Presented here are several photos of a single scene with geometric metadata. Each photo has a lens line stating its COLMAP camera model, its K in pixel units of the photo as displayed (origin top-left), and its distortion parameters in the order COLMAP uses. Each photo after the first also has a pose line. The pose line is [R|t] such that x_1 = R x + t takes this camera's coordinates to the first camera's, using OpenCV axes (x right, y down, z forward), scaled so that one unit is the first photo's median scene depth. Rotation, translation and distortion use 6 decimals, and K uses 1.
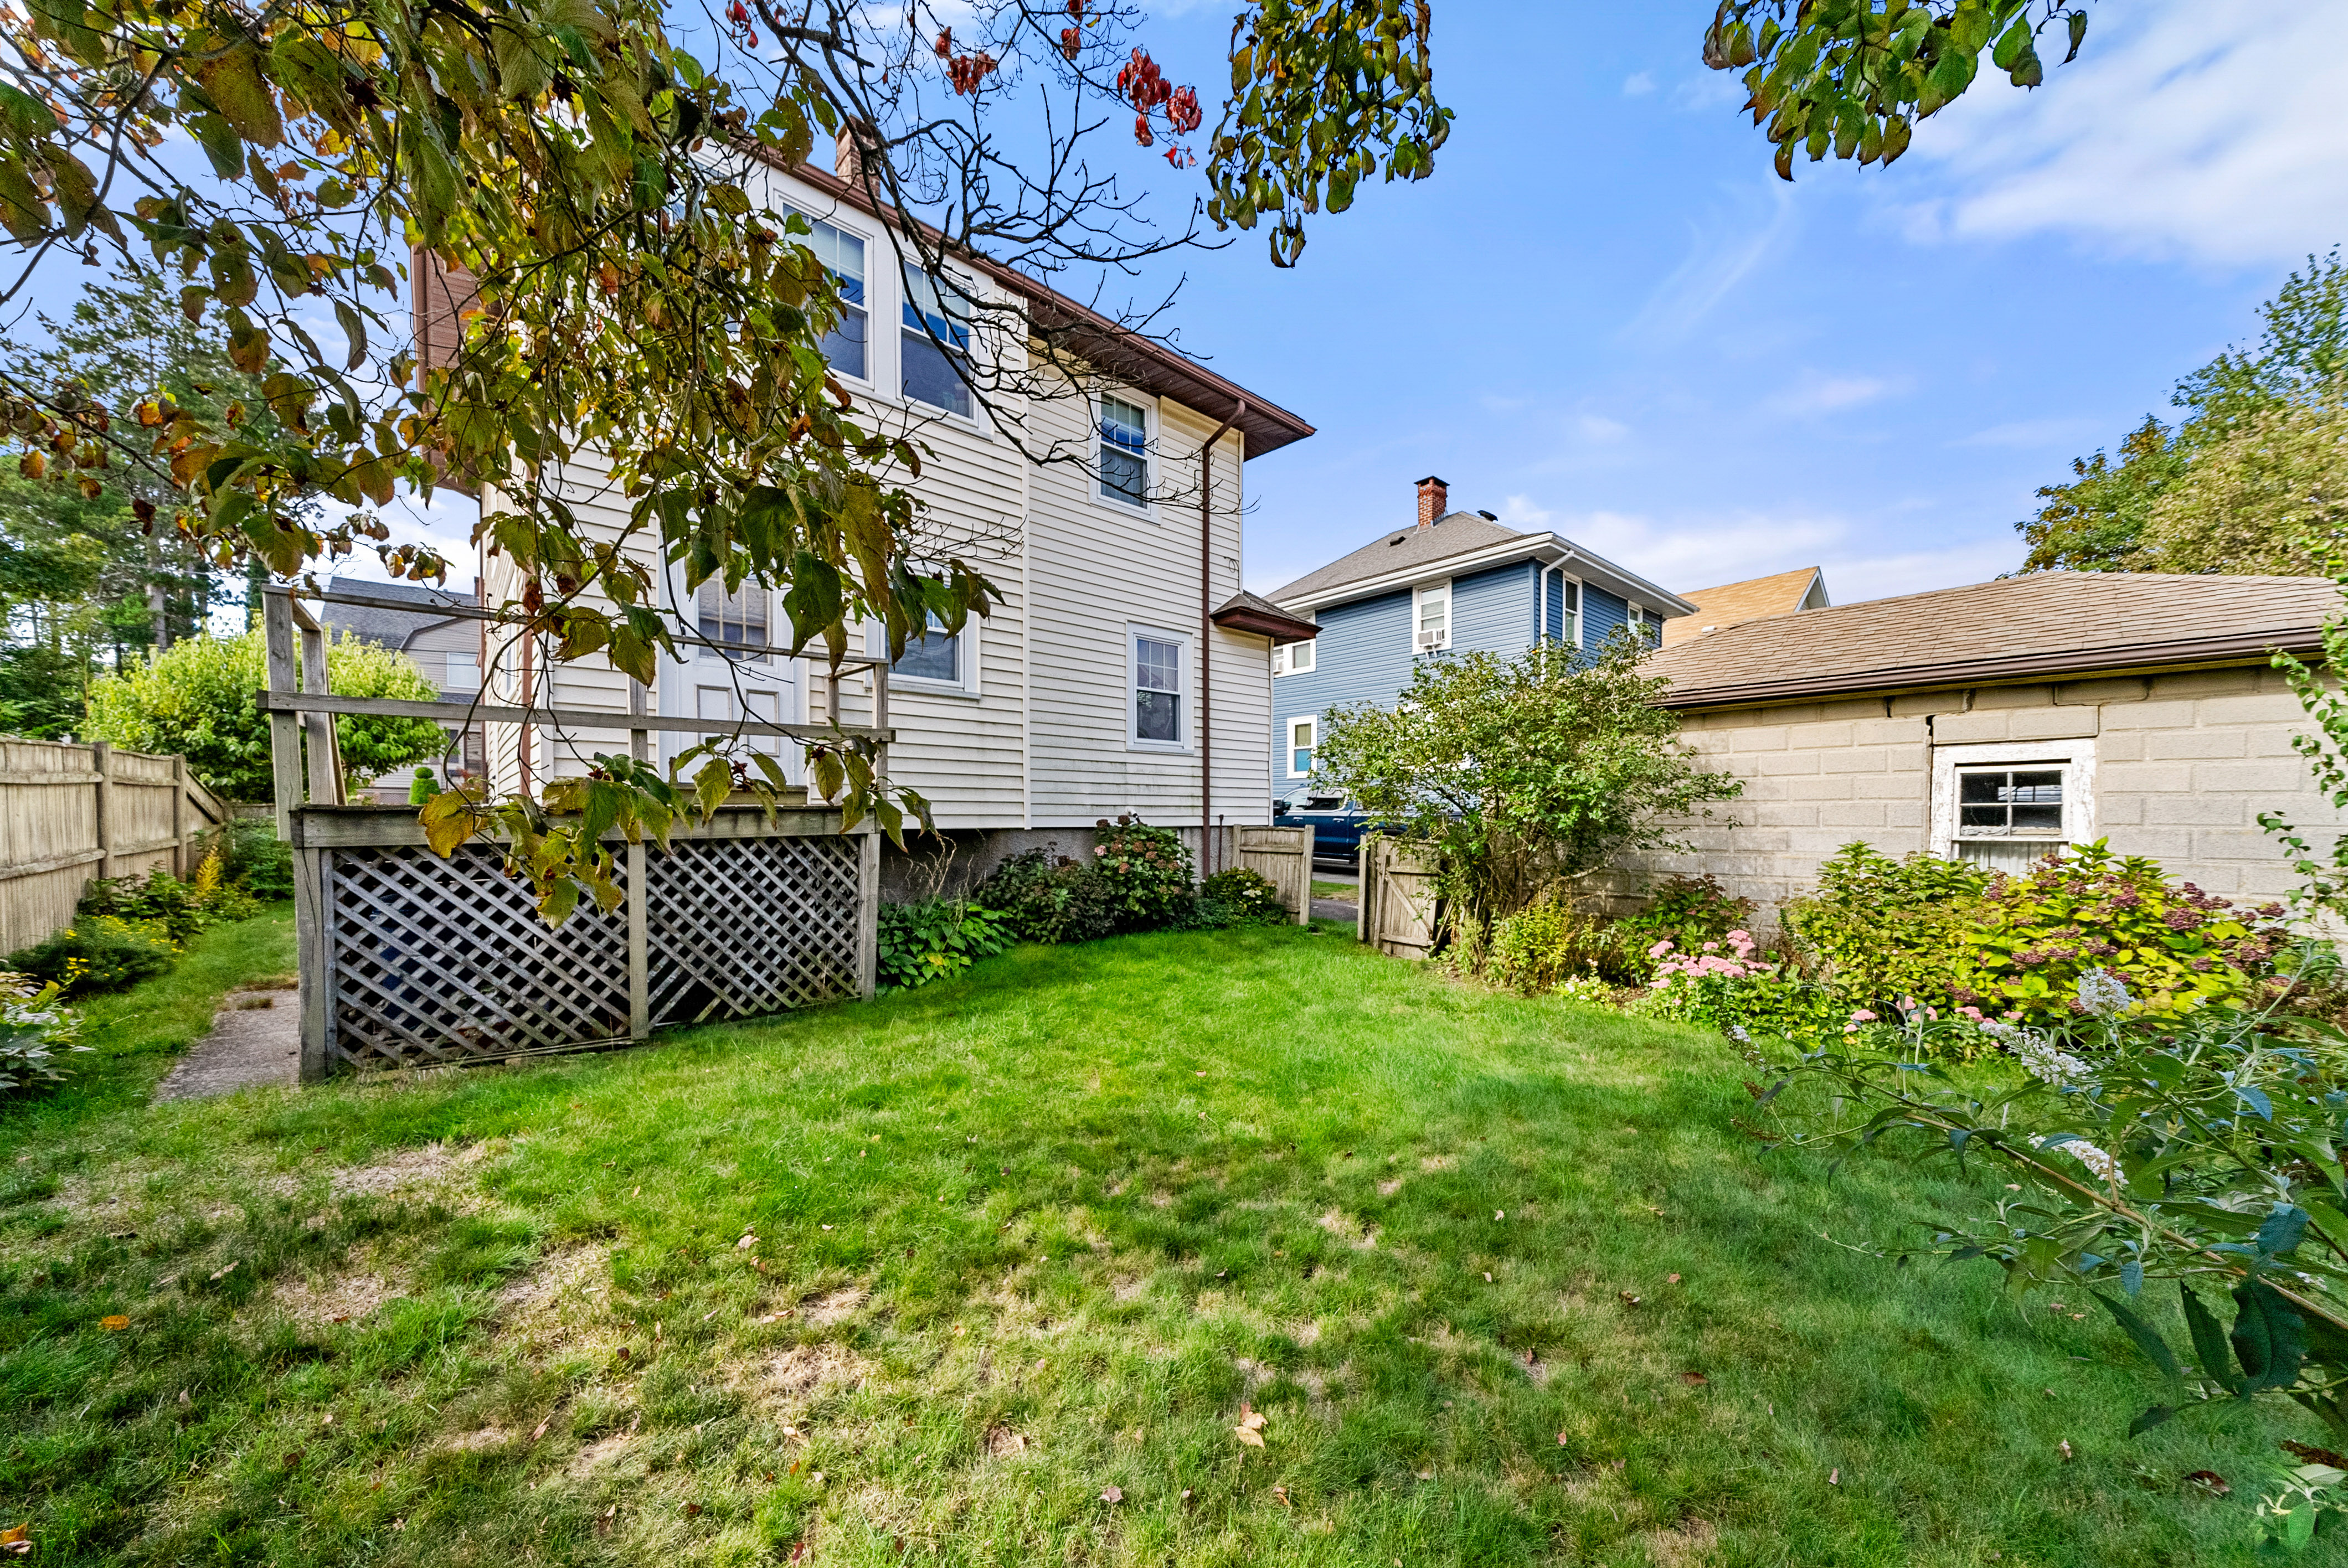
lens RADIAL K [[807.3, 0, 1143.5], [0, 807.3, 849.8], [0, 0, 1]] dist [-0.004224, -0.000157]
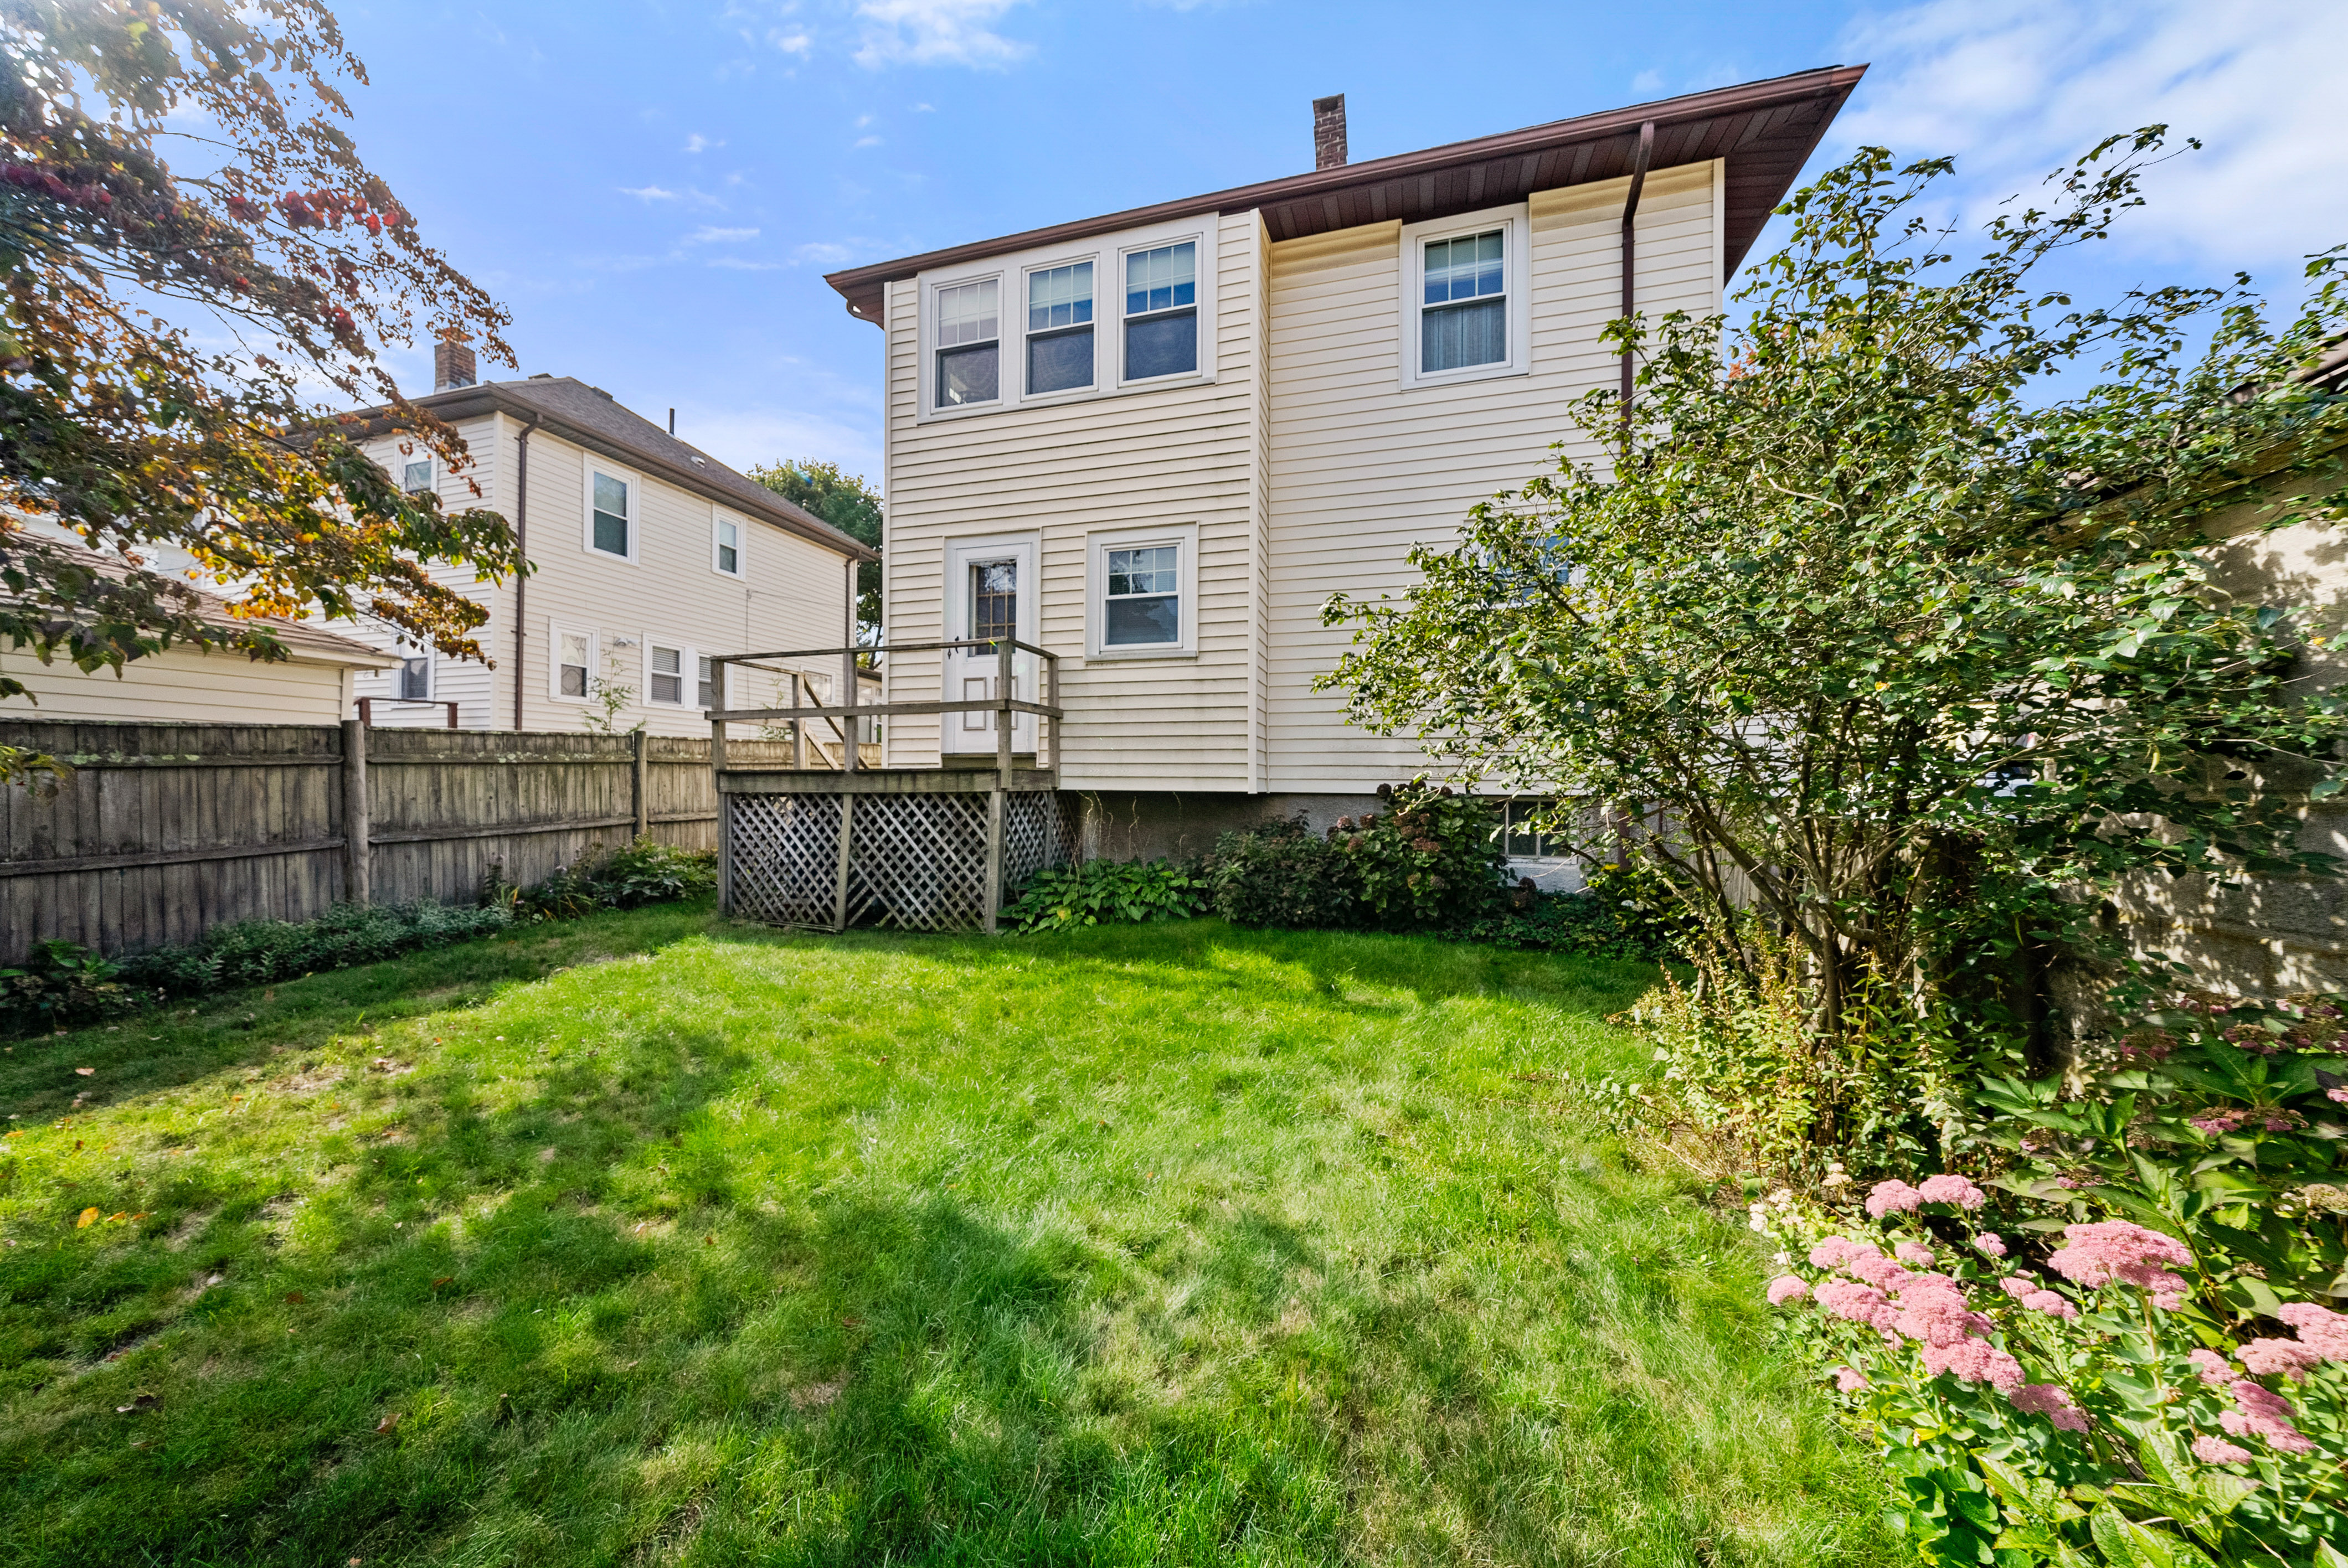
lens RADIAL K [[807.3, 0, 1171.0], [0, 807.3, 795.3], [0, 0, 1]] dist [-0.004224, -0.000157]
pose [[0.533457, 0.014358, -0.845706, 0.815527], [-0.041165, 0.999112, -0.009004, -0.016842], [0.844825, 0.039617, 0.533574, 0.645883]]
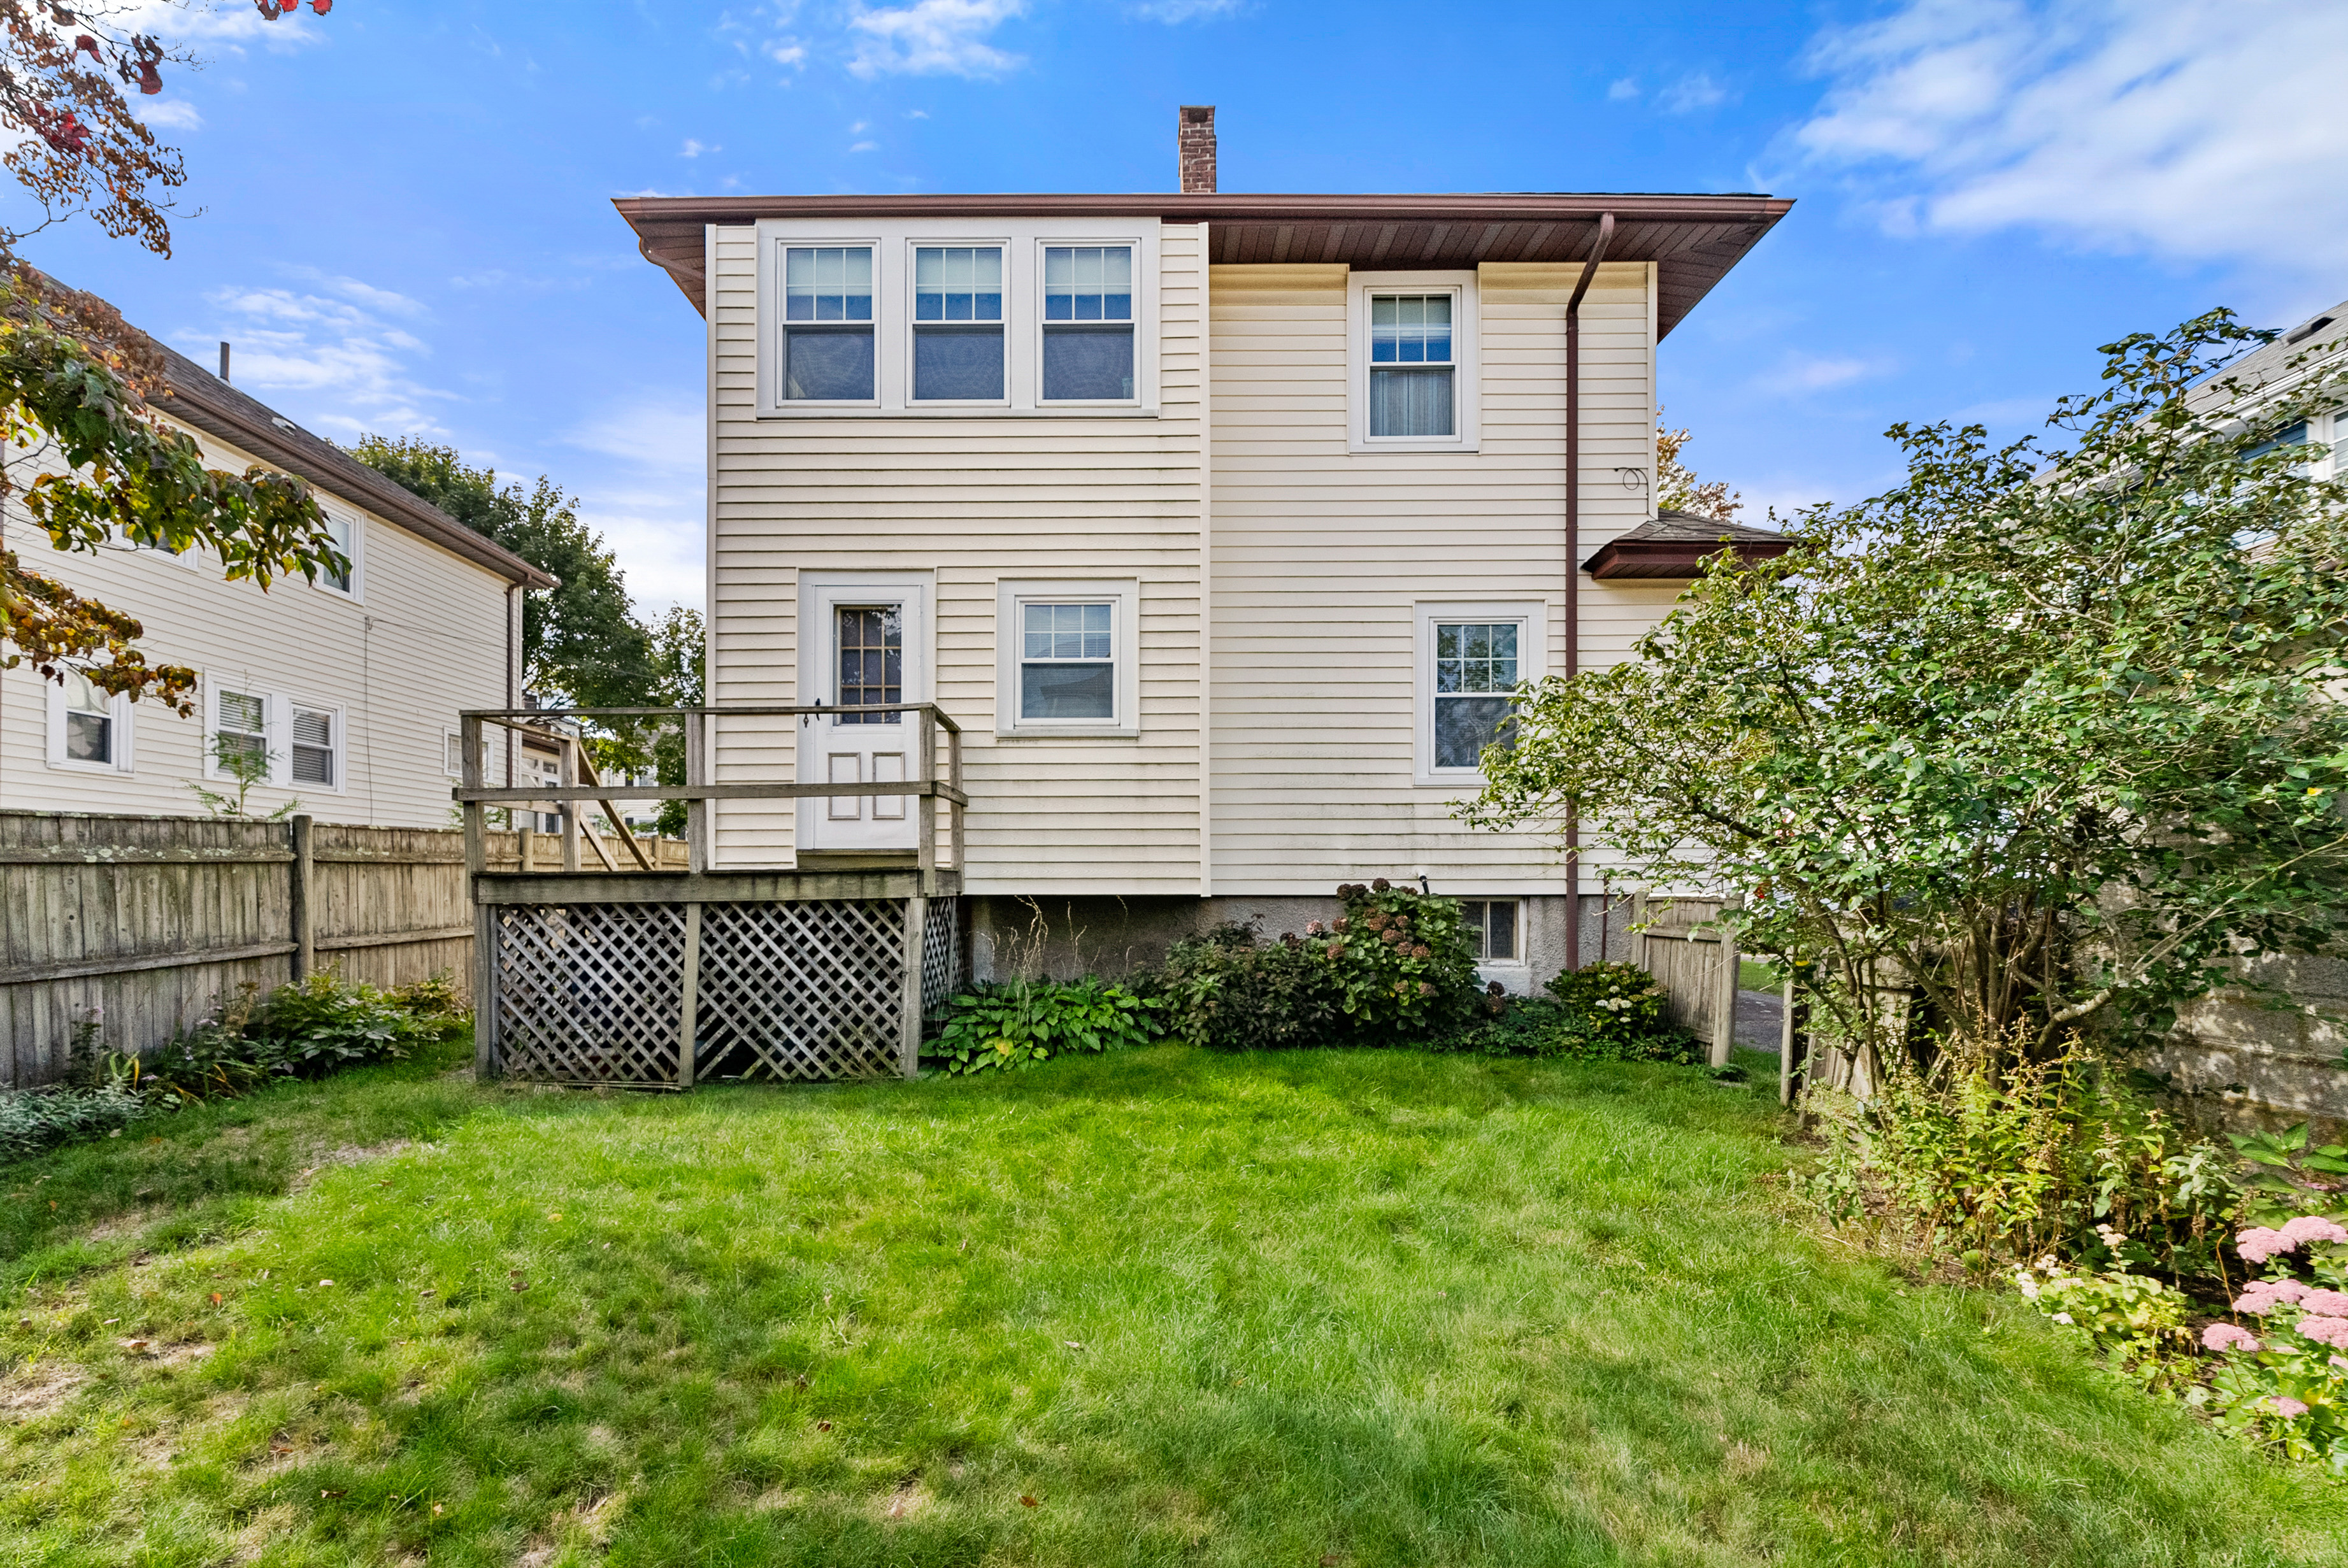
lens RADIAL K [[938.9, 0, 1145.5], [0, 938.9, 903.1], [0, 0, 1]] dist [-0.005709, -0.000791]
pose [[0.752735, 0.007879, -0.658277, 0.587175], [-0.024241, 0.999582, -0.015755, -0.004889], [0.657877, 0.027816, 0.752611, 0.408550]]
